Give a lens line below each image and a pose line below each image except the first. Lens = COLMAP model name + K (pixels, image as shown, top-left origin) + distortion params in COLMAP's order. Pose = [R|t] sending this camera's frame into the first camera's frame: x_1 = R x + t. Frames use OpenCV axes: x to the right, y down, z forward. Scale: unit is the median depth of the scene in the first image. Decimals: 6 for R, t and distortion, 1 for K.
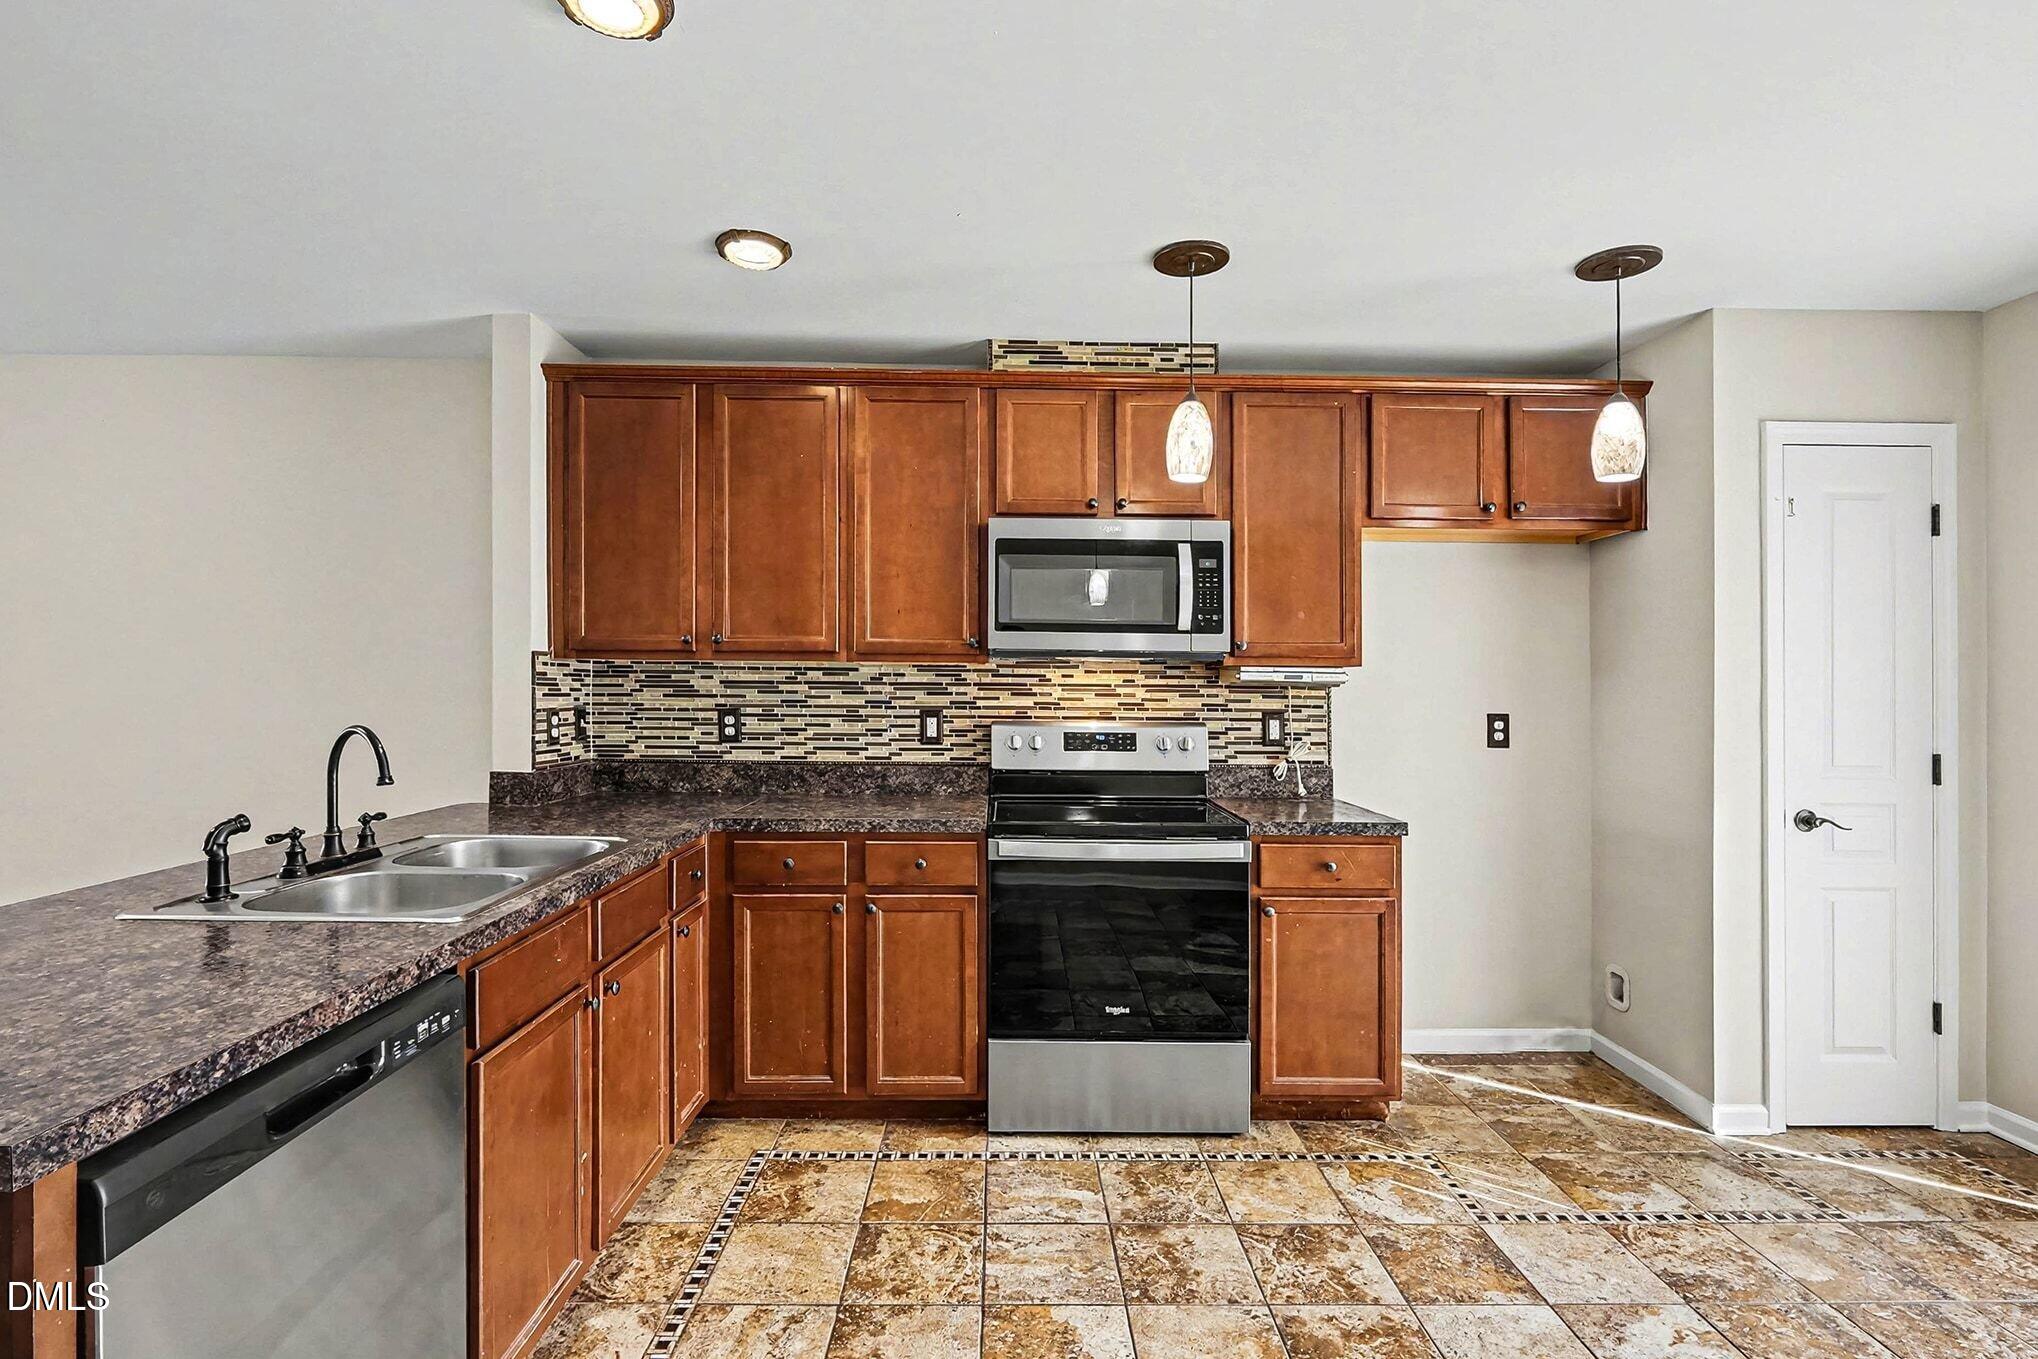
lens RADIAL K [[875.0, 0, 1059.2], [0, 875.0, 717.1], [0, 0, 1]] dist [-0.008719, 0.000327]
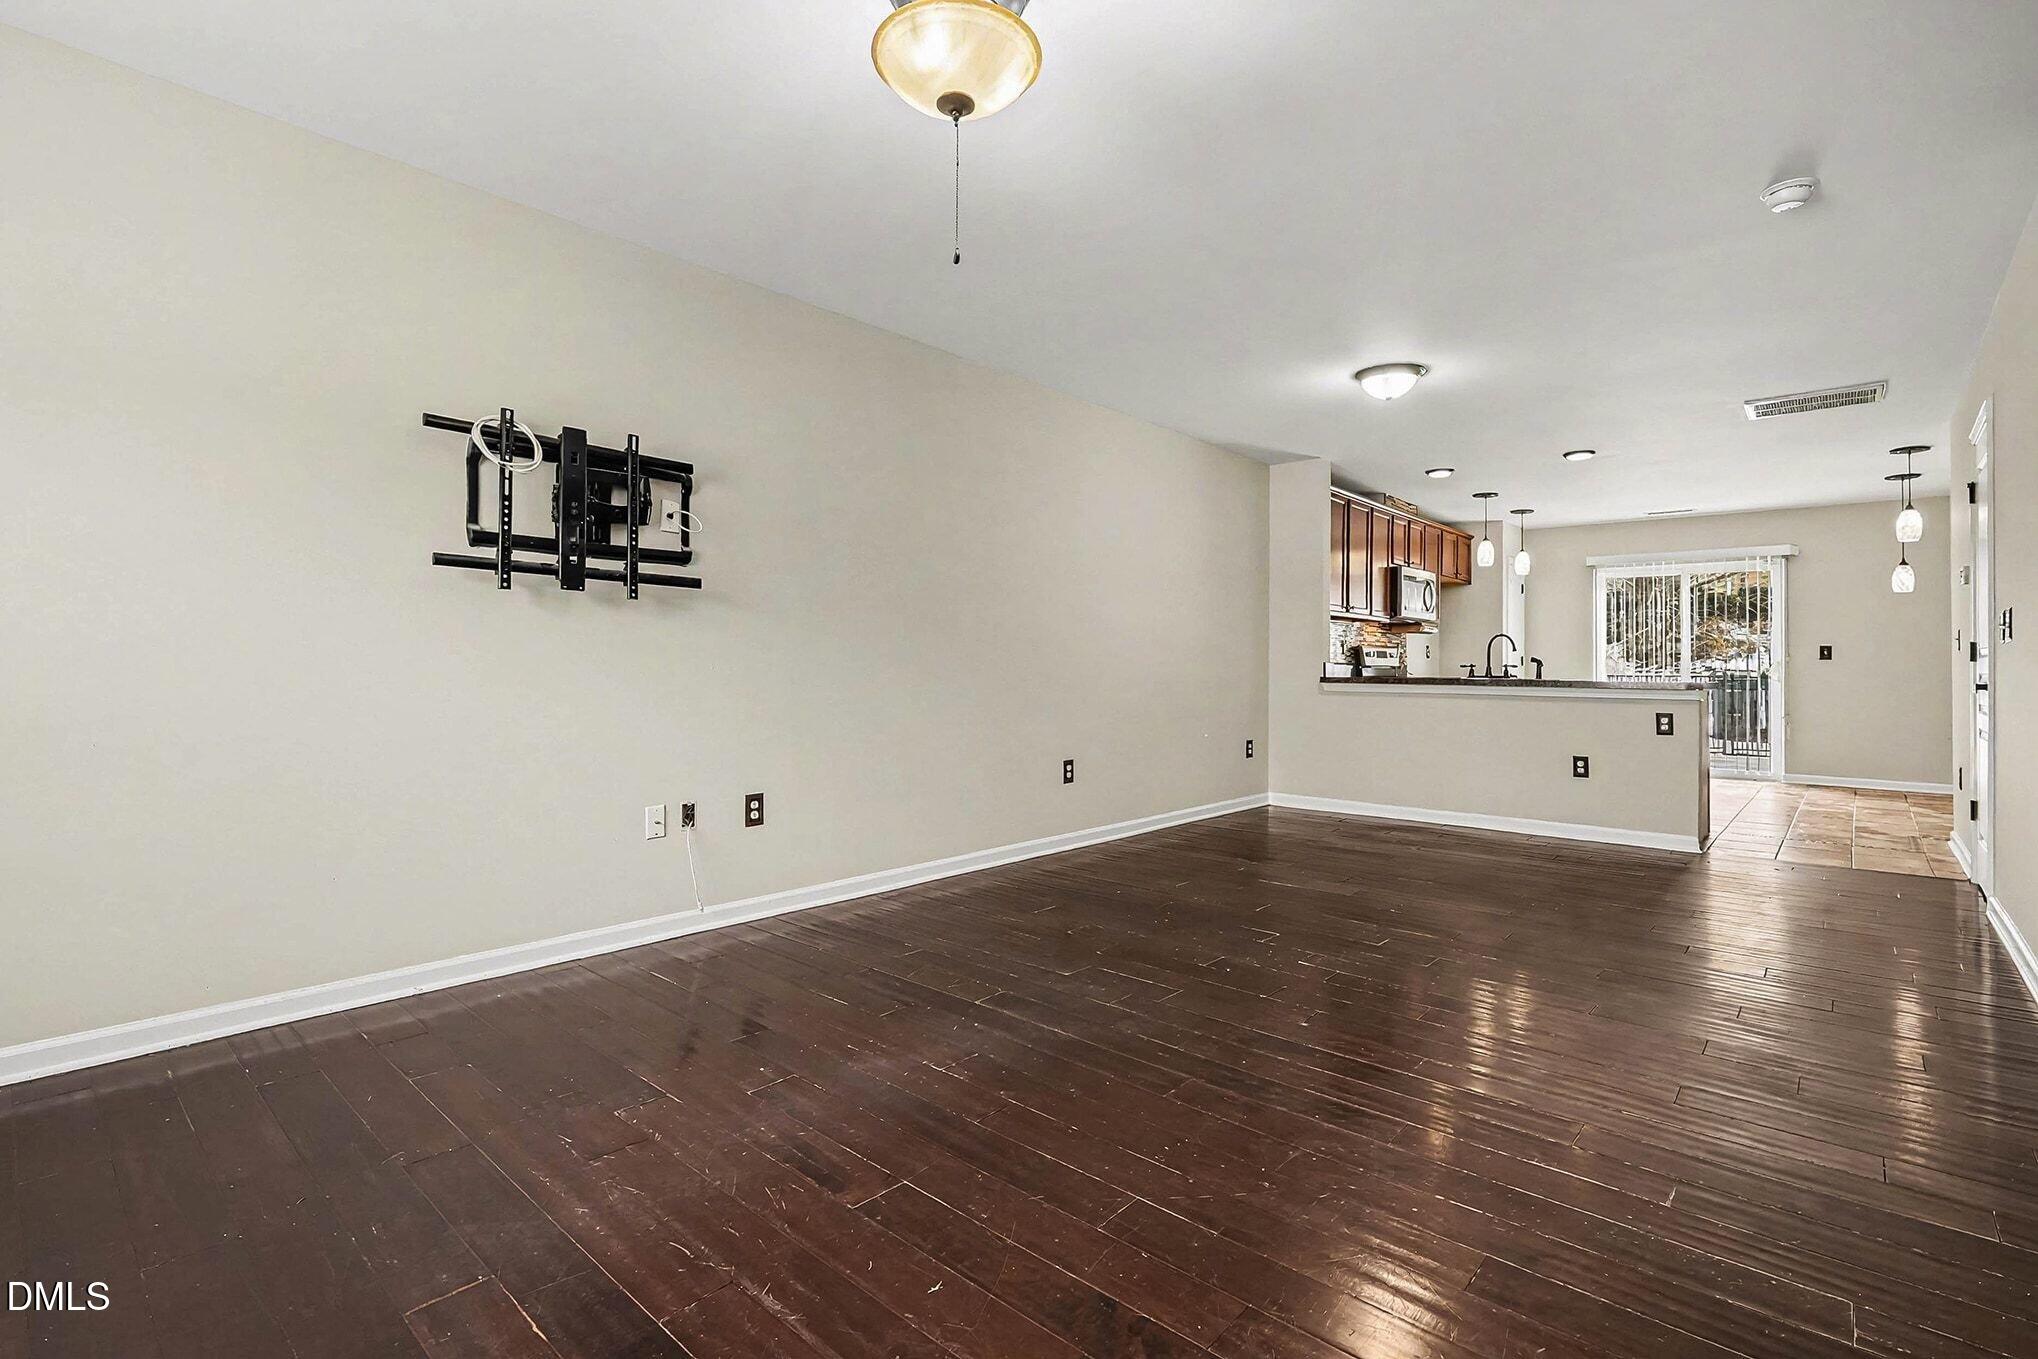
lens RADIAL K [[941.1, 0, 998.0], [0, 941.1, 669.8], [0, 0, 1]] dist [-0.007898, 0.000441]
pose [[0.688764, -0.003572, 0.724977, -2.669616], [-0.009168, 0.999865, 0.013636, 0.043582], [-0.724928, -0.016039, 0.688638, -0.054308]]
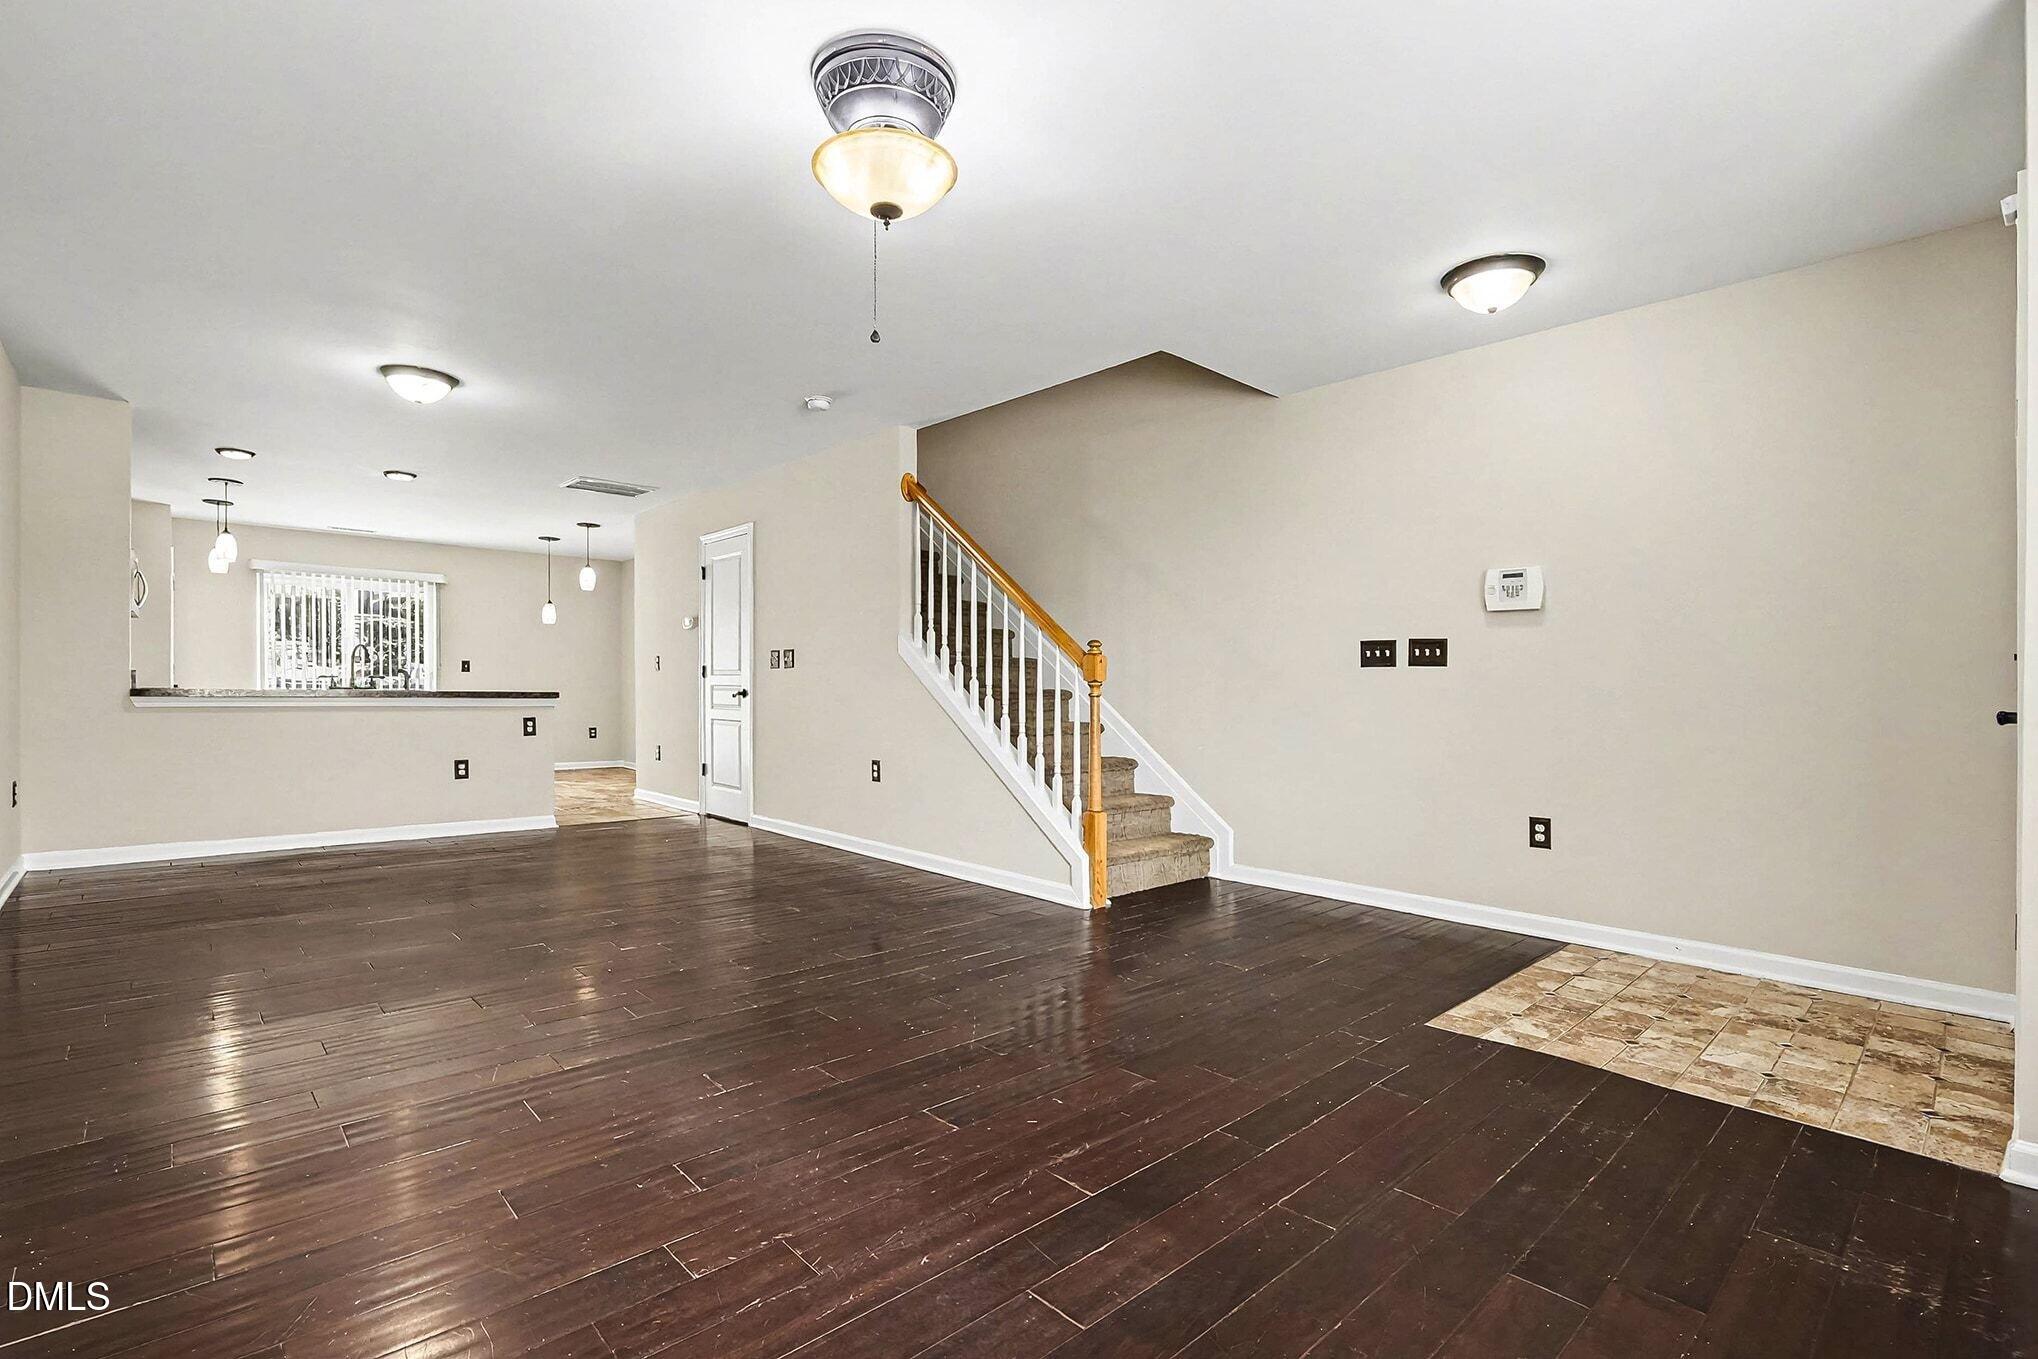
lens RADIAL K [[935.2, 0, 1004.5], [0, 935.2, 704.1], [0, 0, 1]] dist [-0.000551, 0.000042]
pose [[-0.656785, -0.027204, 0.753587, -2.859423], [-0.022802, 0.999609, 0.016213, 0.046622], [-0.753733, -0.006535, -0.657148, 0.811271]]
